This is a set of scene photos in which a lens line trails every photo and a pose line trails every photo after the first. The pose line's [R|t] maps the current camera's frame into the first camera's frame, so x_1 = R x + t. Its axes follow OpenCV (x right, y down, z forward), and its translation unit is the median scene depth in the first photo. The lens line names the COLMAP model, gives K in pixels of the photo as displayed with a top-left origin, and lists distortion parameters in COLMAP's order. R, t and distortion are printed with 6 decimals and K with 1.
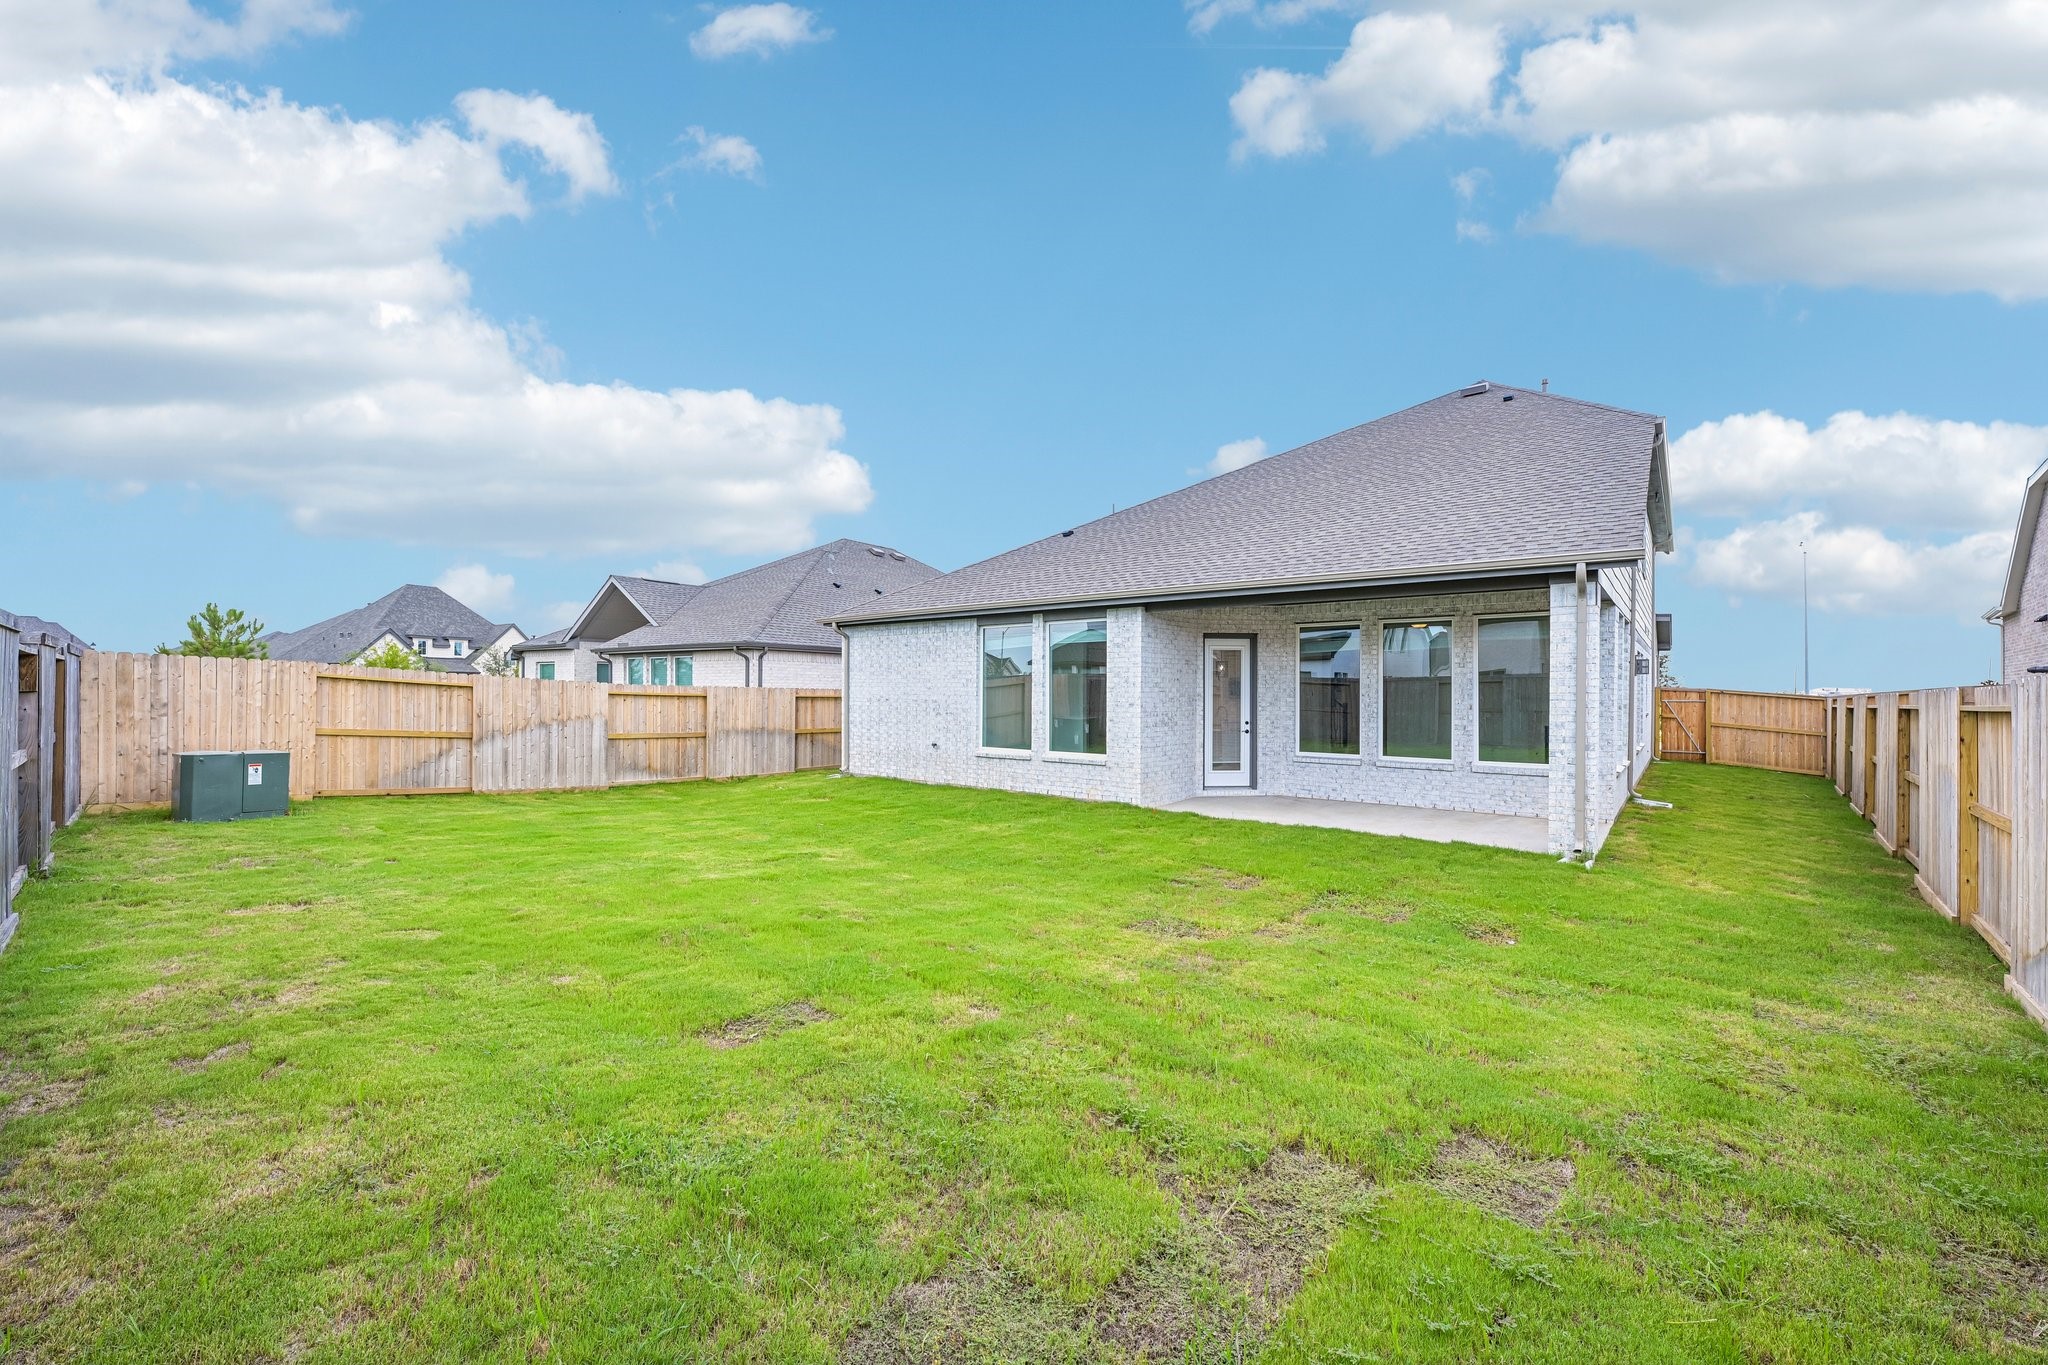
lens RADIAL K [[809.2, 0, 1022.7], [0, 809.2, 700.5], [0, 0, 1]] dist [-0.000410, -0.000176]
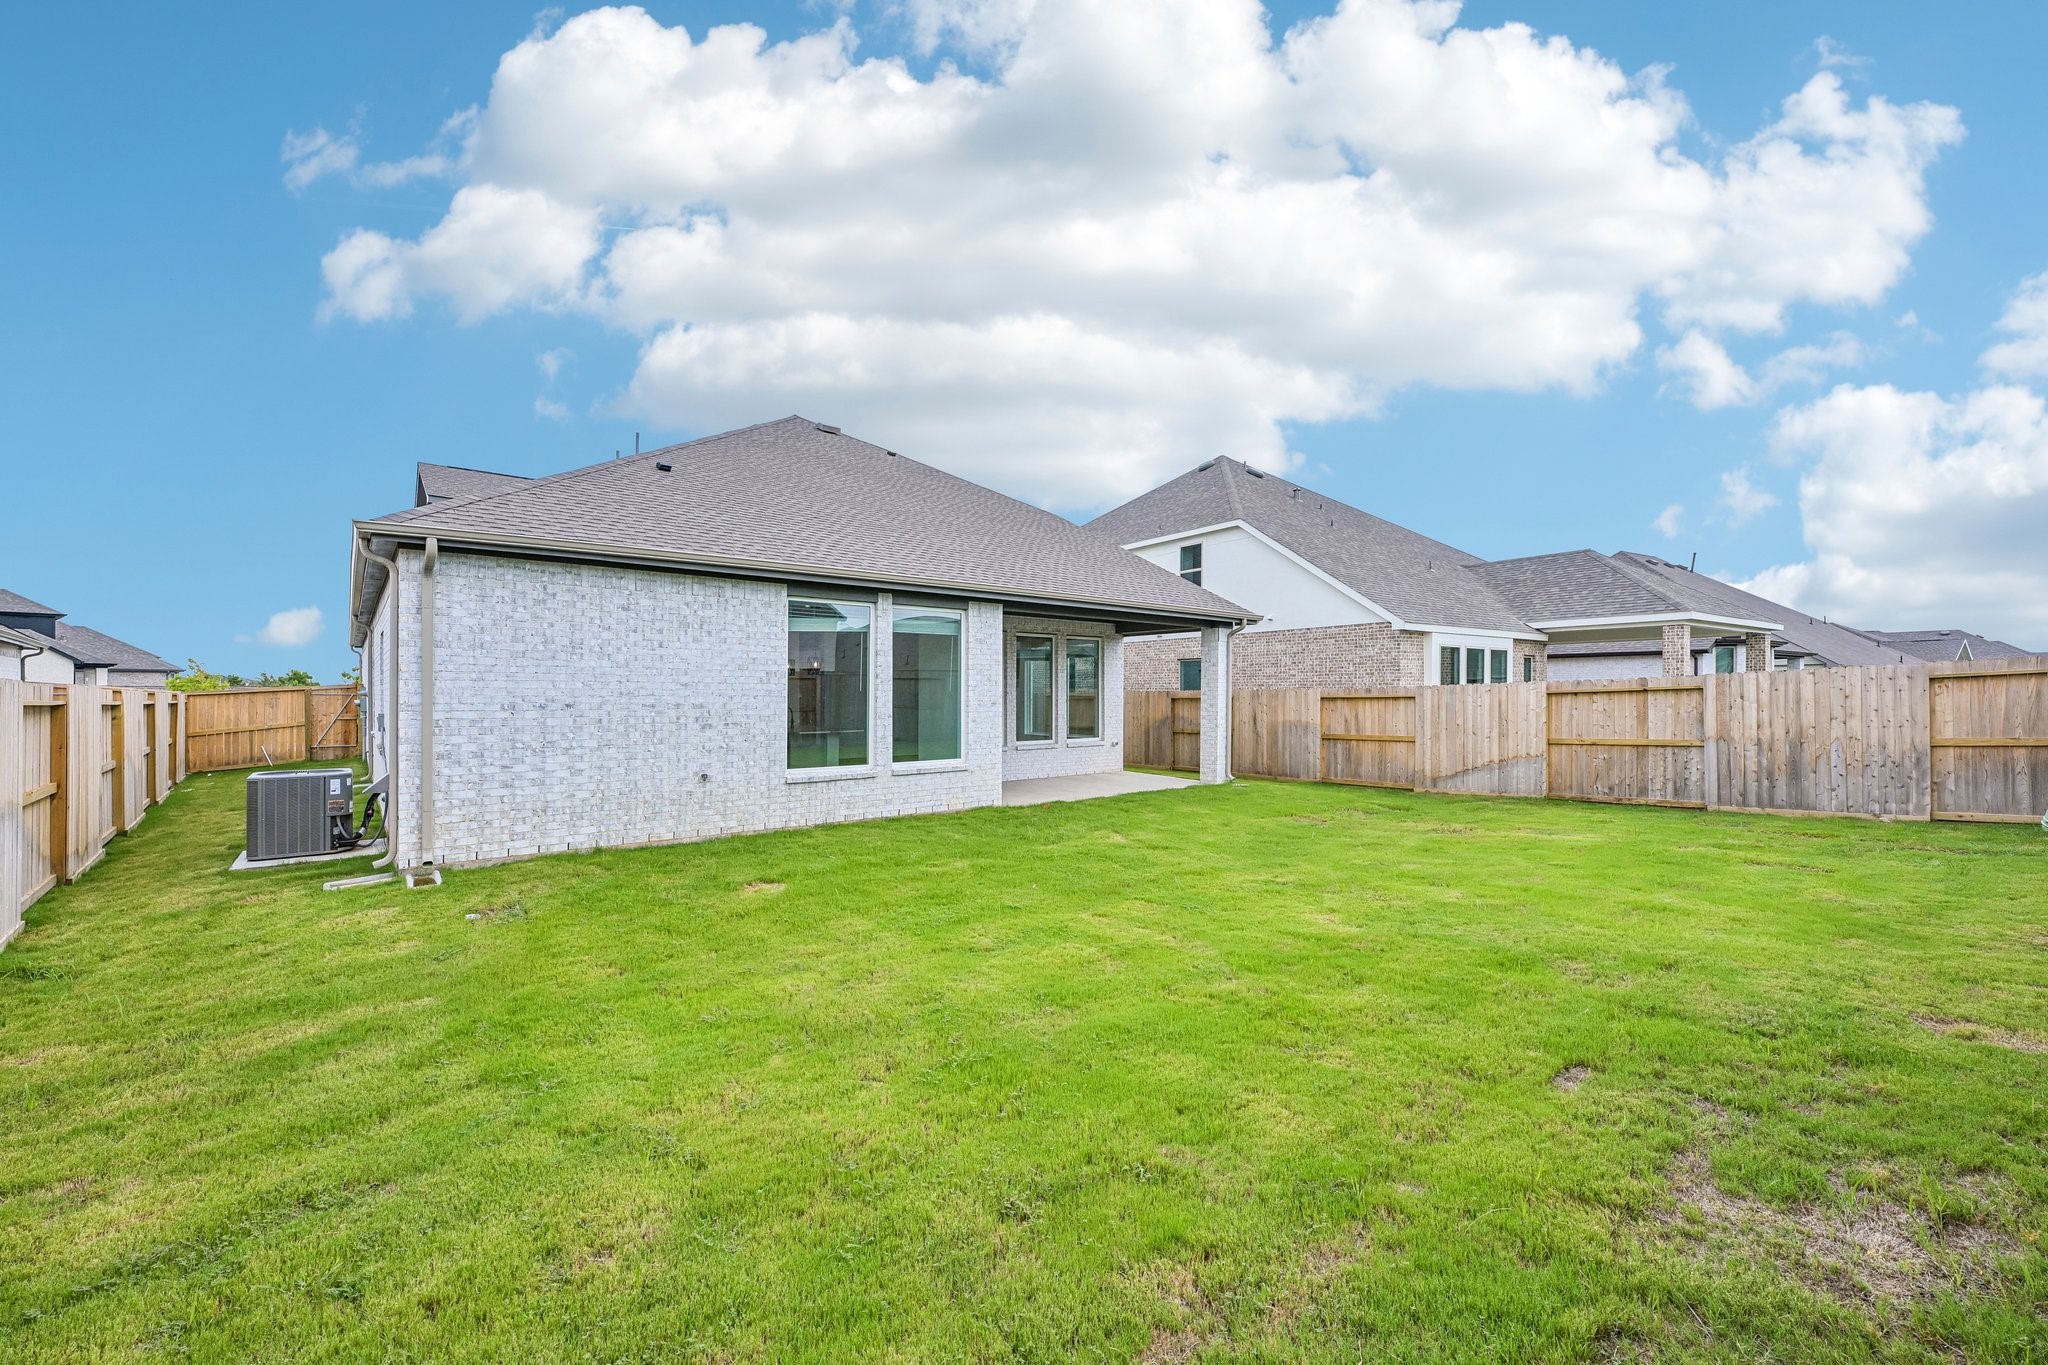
lens RADIAL K [[809.2, 0, 1006.9], [0, 809.2, 681.6], [0, 0, 1]] dist [-0.000410, -0.000176]
pose [[0.210093, -0.004218, 0.977672, -0.727641], [-0.004260, 0.999977, 0.005229, -0.023610], [-0.977672, -0.005264, 0.210070, 0.701315]]
